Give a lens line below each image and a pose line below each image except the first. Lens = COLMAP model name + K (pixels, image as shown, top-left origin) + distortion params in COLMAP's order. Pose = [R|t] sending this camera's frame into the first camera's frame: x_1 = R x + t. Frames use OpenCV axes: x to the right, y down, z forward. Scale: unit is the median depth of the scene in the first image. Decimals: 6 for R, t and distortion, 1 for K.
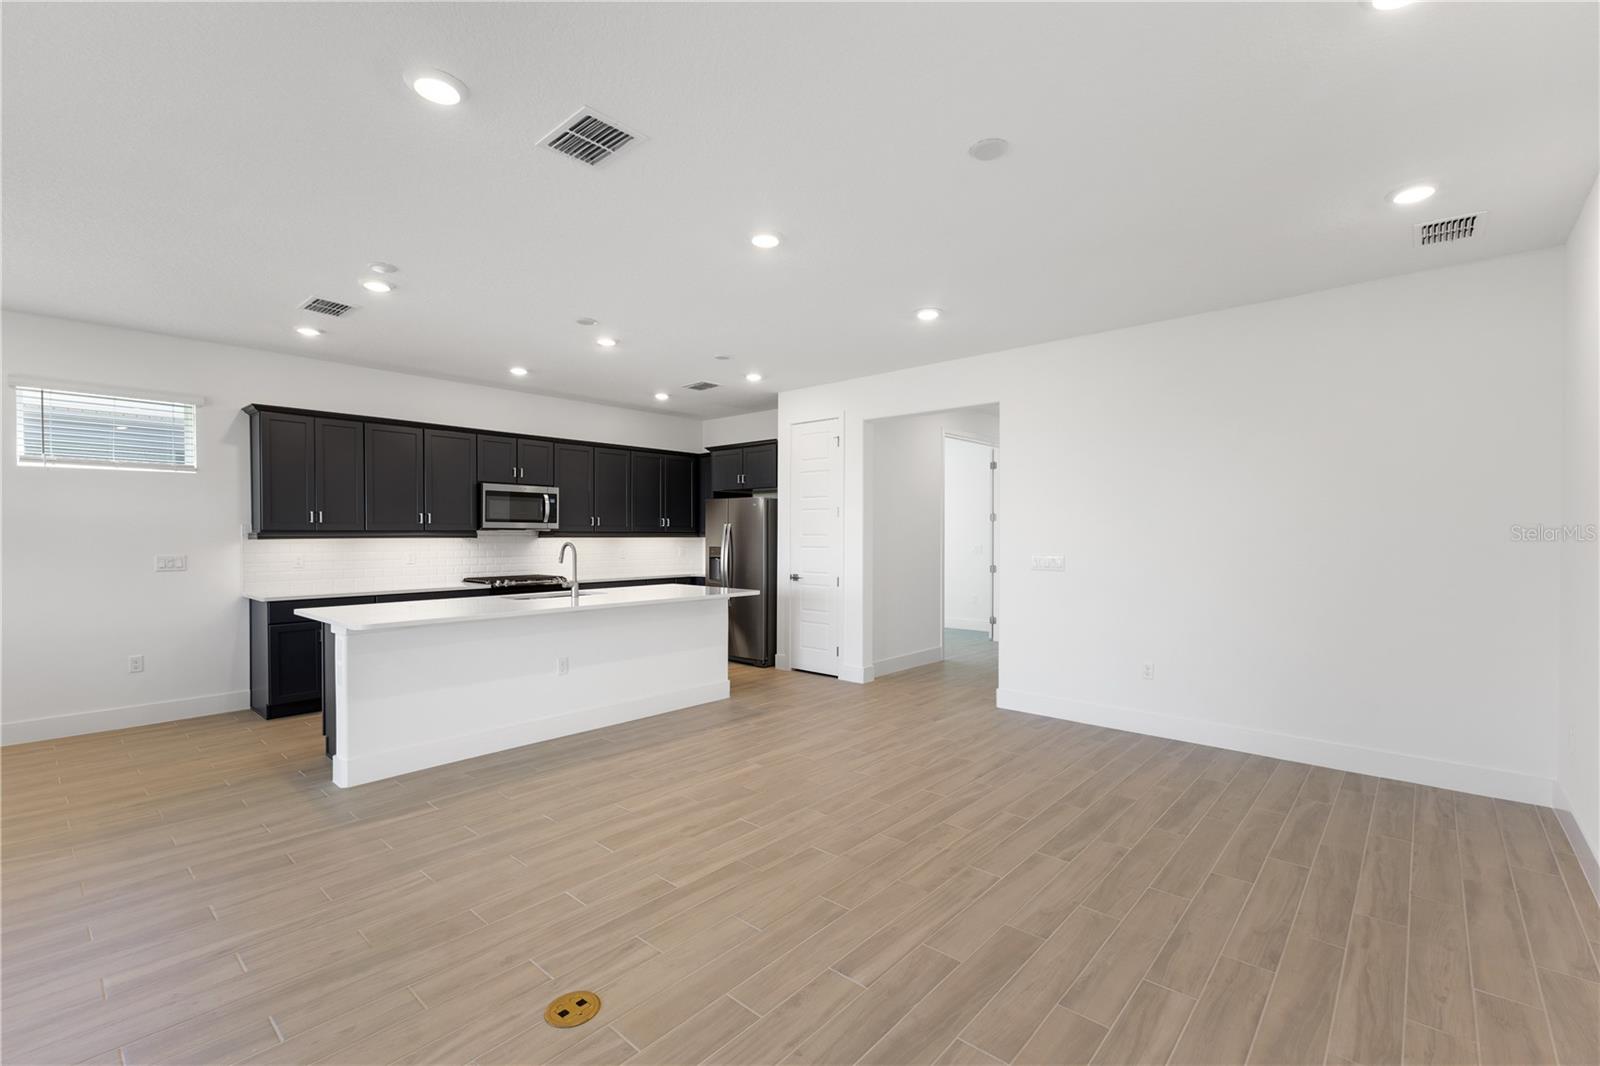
lens RADIAL K [[690.7, 0, 810.1], [0, 690.7, 550.9], [0, 0, 1]] dist [0.006581, -0.000547]
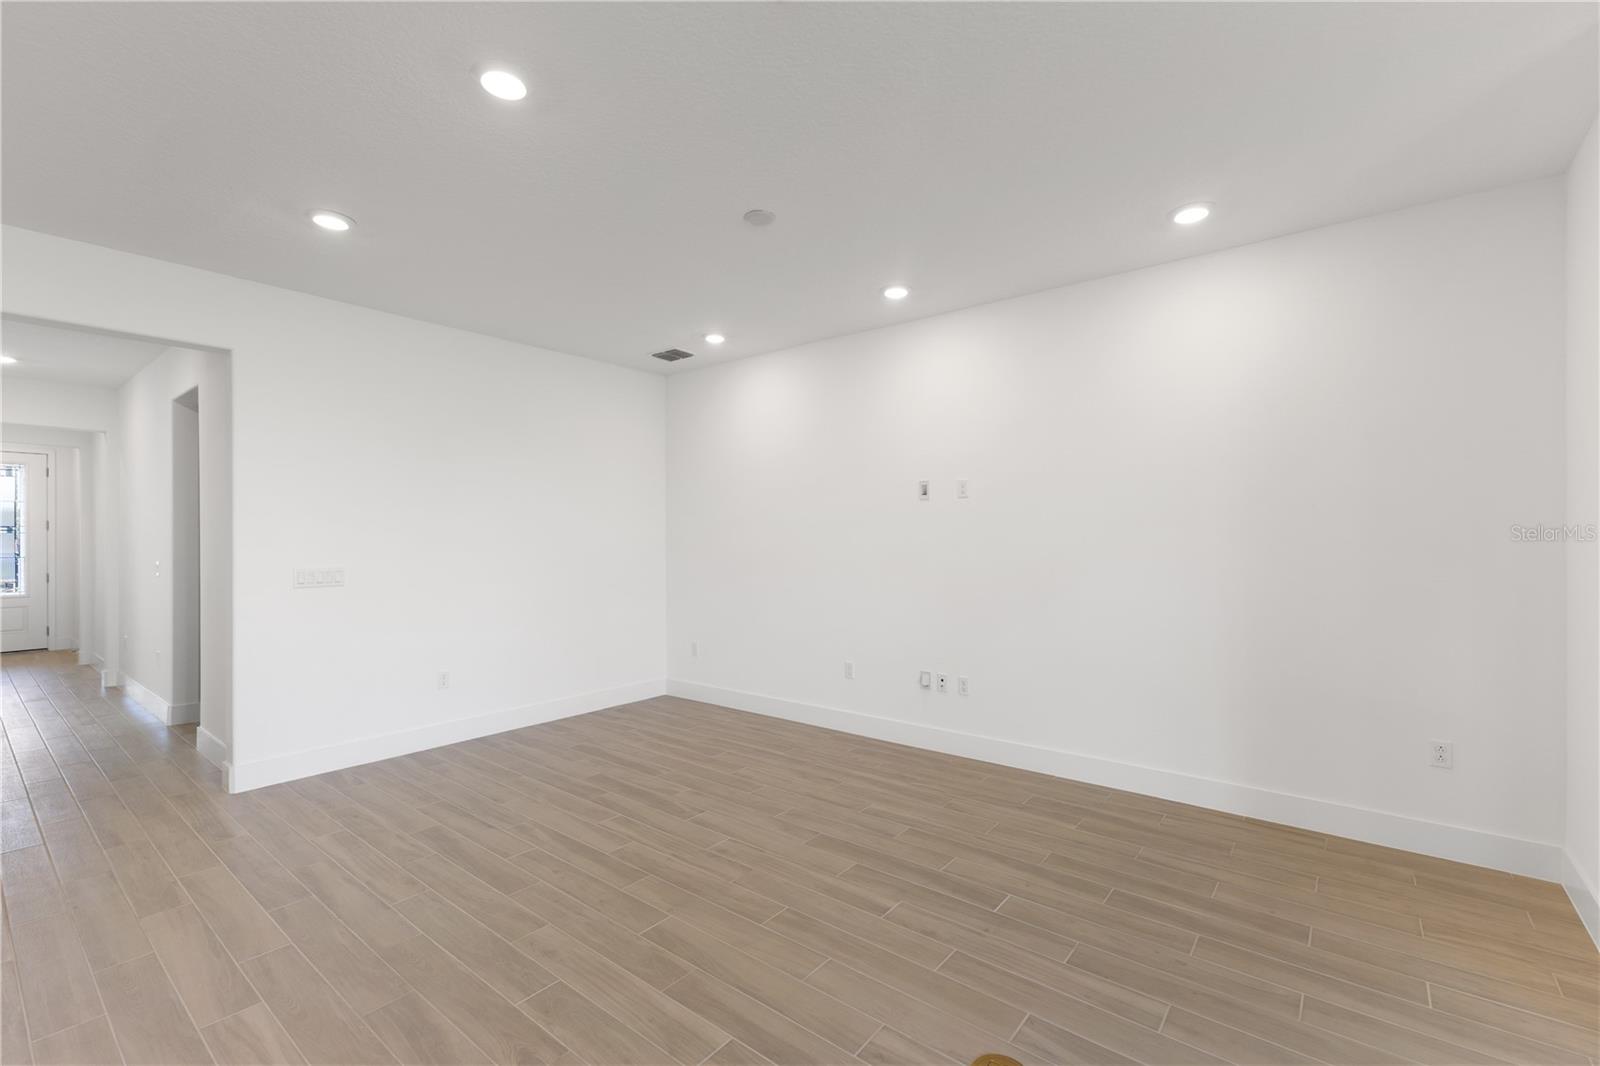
lens RADIAL K [[690.7, 0, 800.9], [0, 690.7, 536.0], [0, 0, 1]] dist [0.006581, -0.000547]
pose [[-0.042395, 0.002123, 0.999099, -0.511312], [0.028663, 0.999589, -0.000908, -0.014581], [-0.998690, 0.028599, -0.042439, 0.534555]]
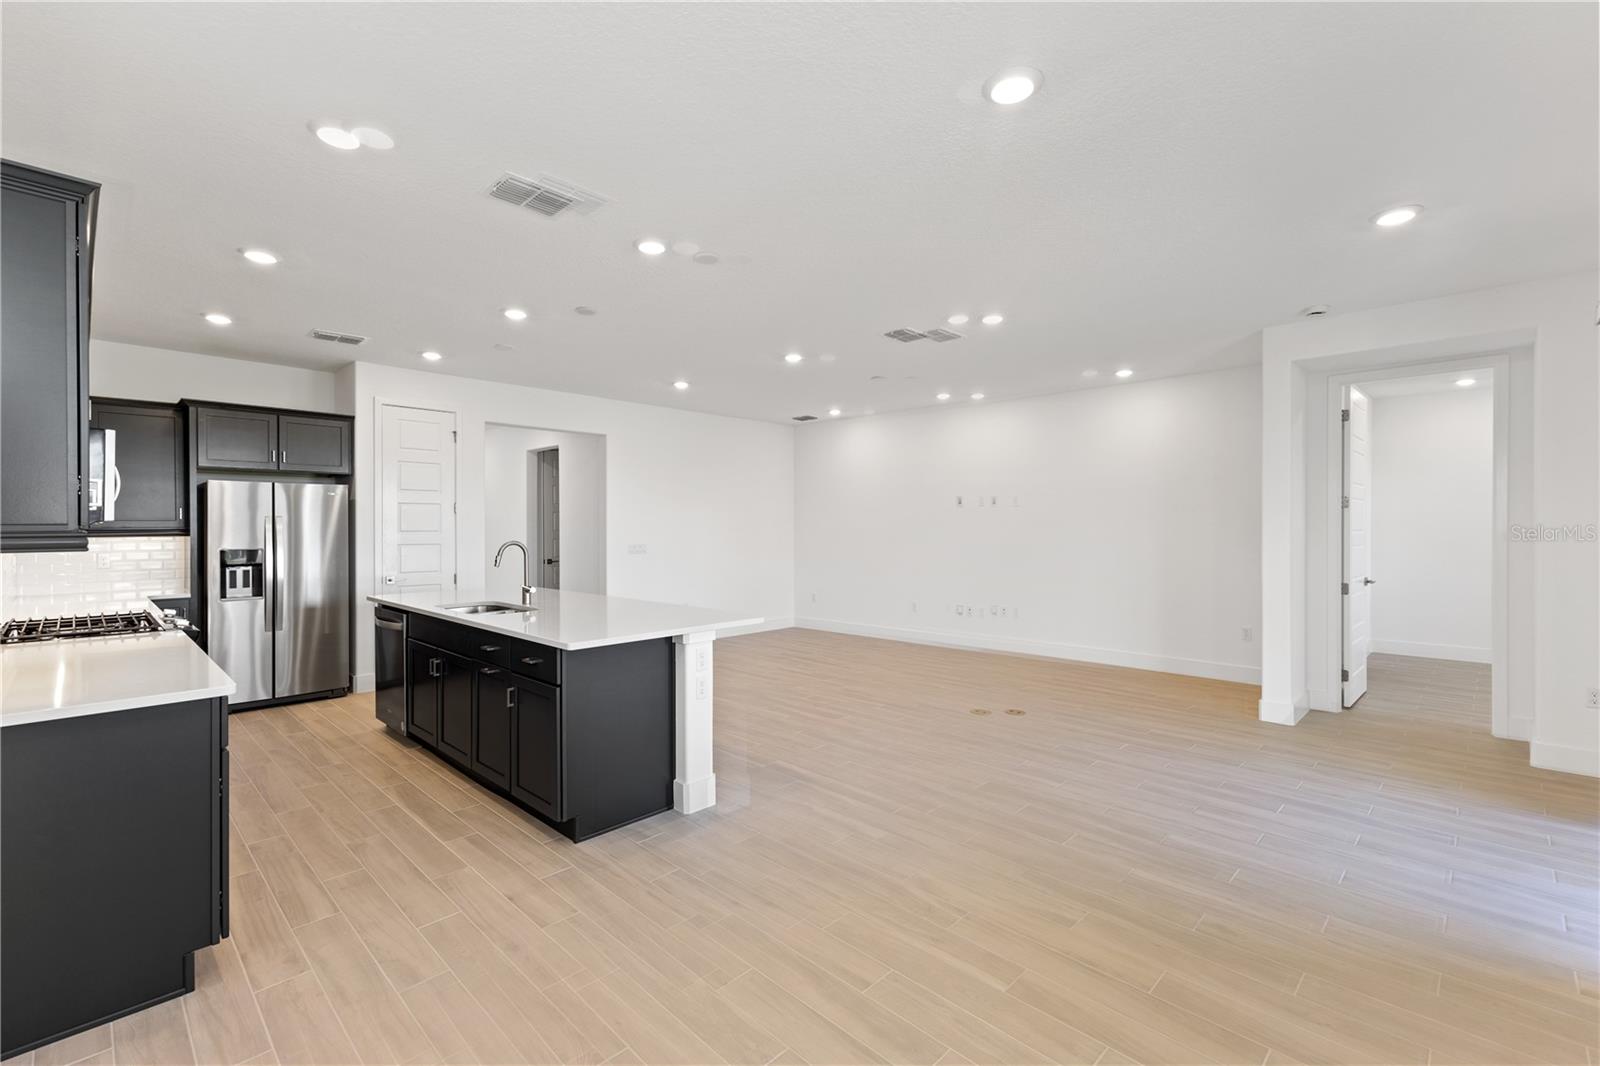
lens RADIAL K [[690.7, 0, 768.7], [0, 690.7, 529.3], [0, 0, 1]] dist [0.006581, -0.000547]
pose [[0.063131, -0.001708, 0.998004, -1.254925], [0.026928, 0.999637, 0.000008, -0.018670], [-0.997642, 0.026874, 0.063155, 0.677144]]
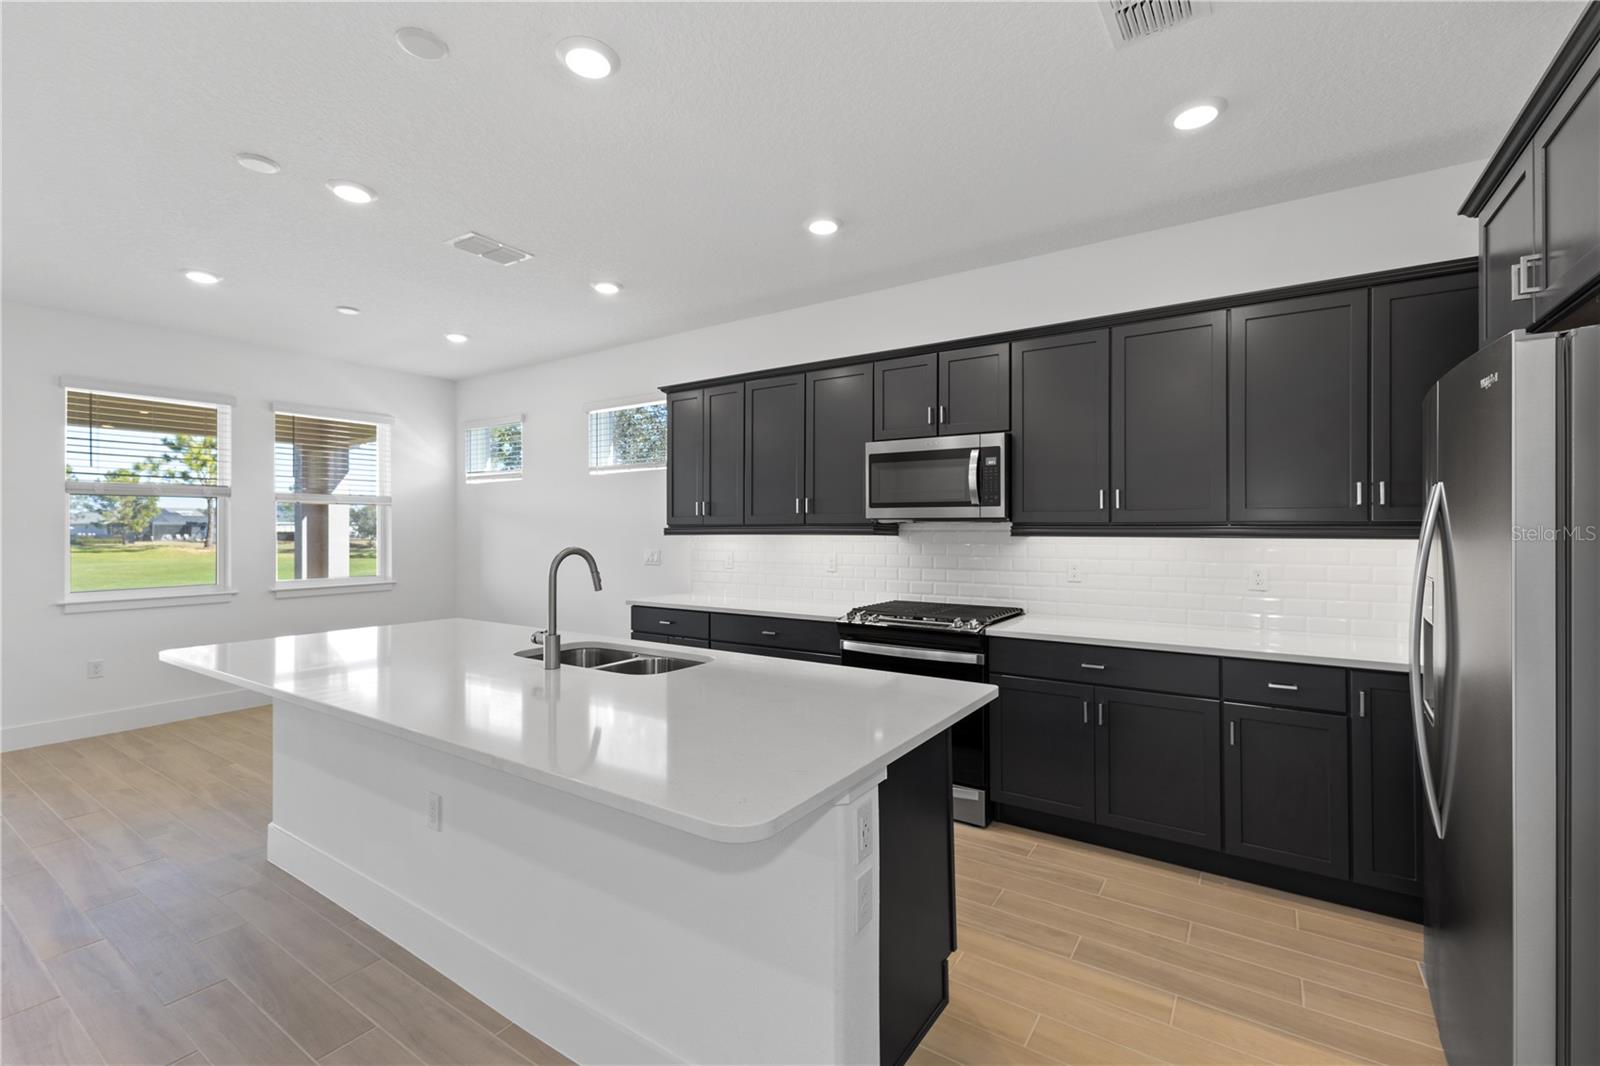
lens RADIAL K [[690.7, 0, 809.1], [0, 690.7, 534.2], [0, 0, 1]] dist [0.006581, -0.000547]
pose [[0.140410, 0.008063, -0.990061, 0.141374], [-0.022036, 0.999745, 0.005016, -0.029178], [0.989848, 0.021112, 0.140552, 1.167179]]
